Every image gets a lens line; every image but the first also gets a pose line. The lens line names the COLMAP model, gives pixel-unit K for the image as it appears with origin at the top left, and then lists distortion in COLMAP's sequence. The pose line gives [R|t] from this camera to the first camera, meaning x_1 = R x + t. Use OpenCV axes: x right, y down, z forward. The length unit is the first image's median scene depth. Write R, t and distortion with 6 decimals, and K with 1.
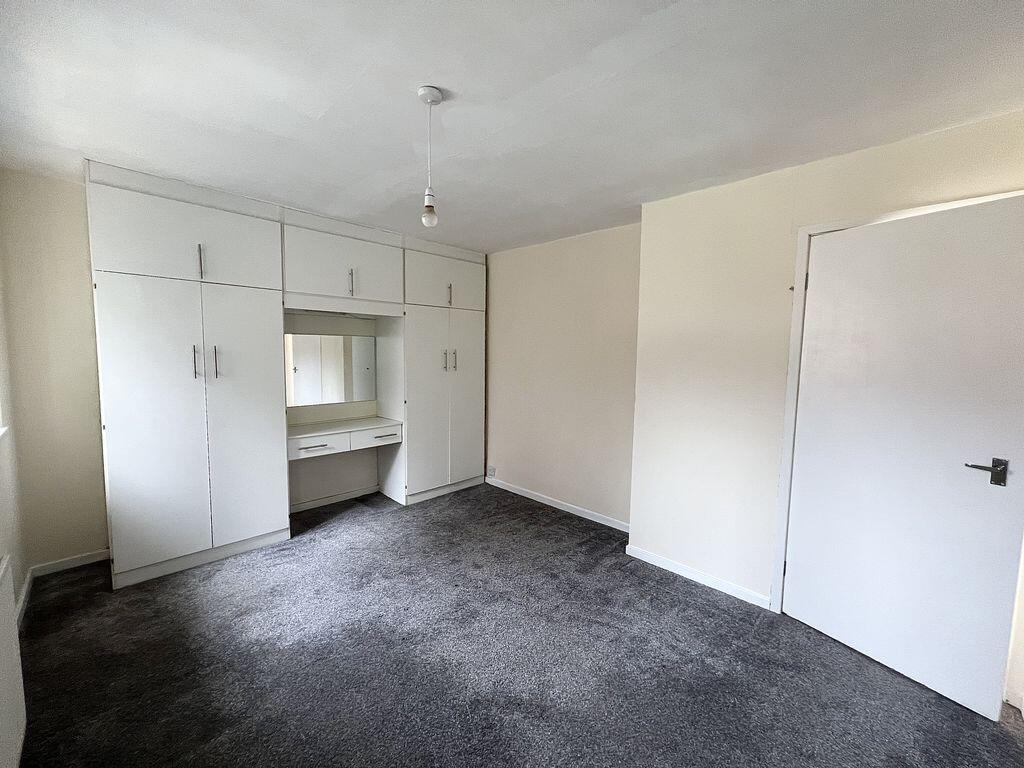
lens RADIAL K [[409.8, 0, 512.0], [0, 409.8, 384.0], [0, 0, 1]] dist [0.001422, 0.000006]
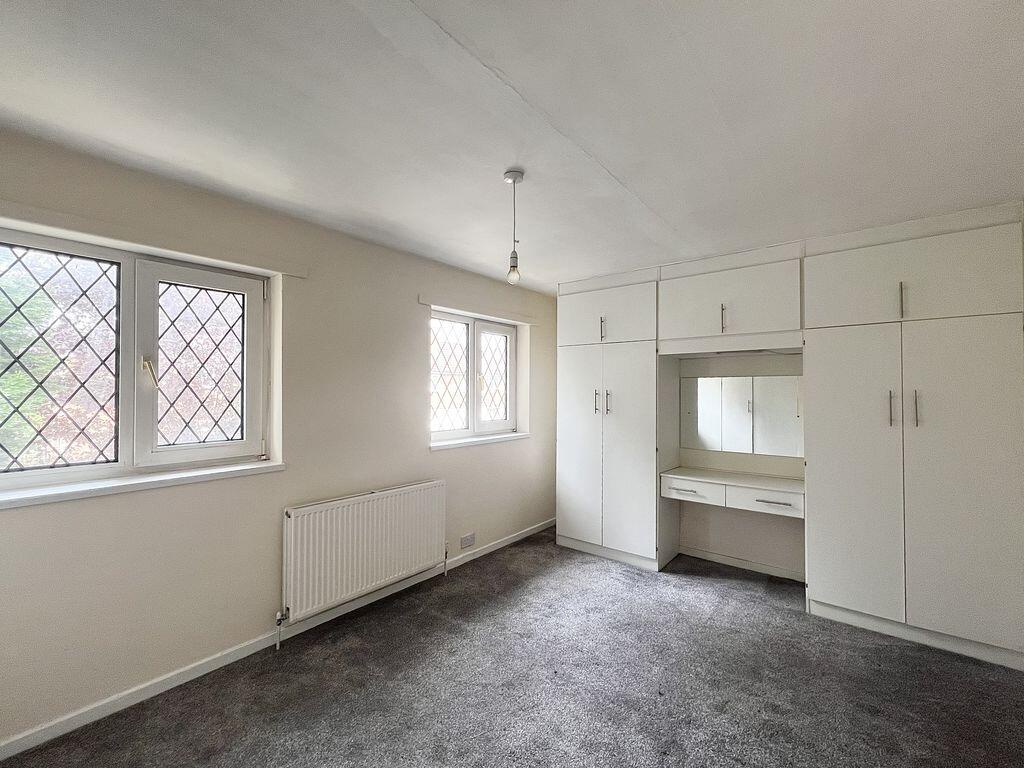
lens RADIAL K [[432.8, 0, 512.0], [0, 432.8, 384.0], [0, 0, 1]] dist [-0.000508, 0.000255]
pose [[0.094207, -0.030538, -0.995084, 0.548095], [-0.082716, 0.995833, -0.038392, -0.028941], [0.992110, 0.085926, 0.091288, 0.489514]]
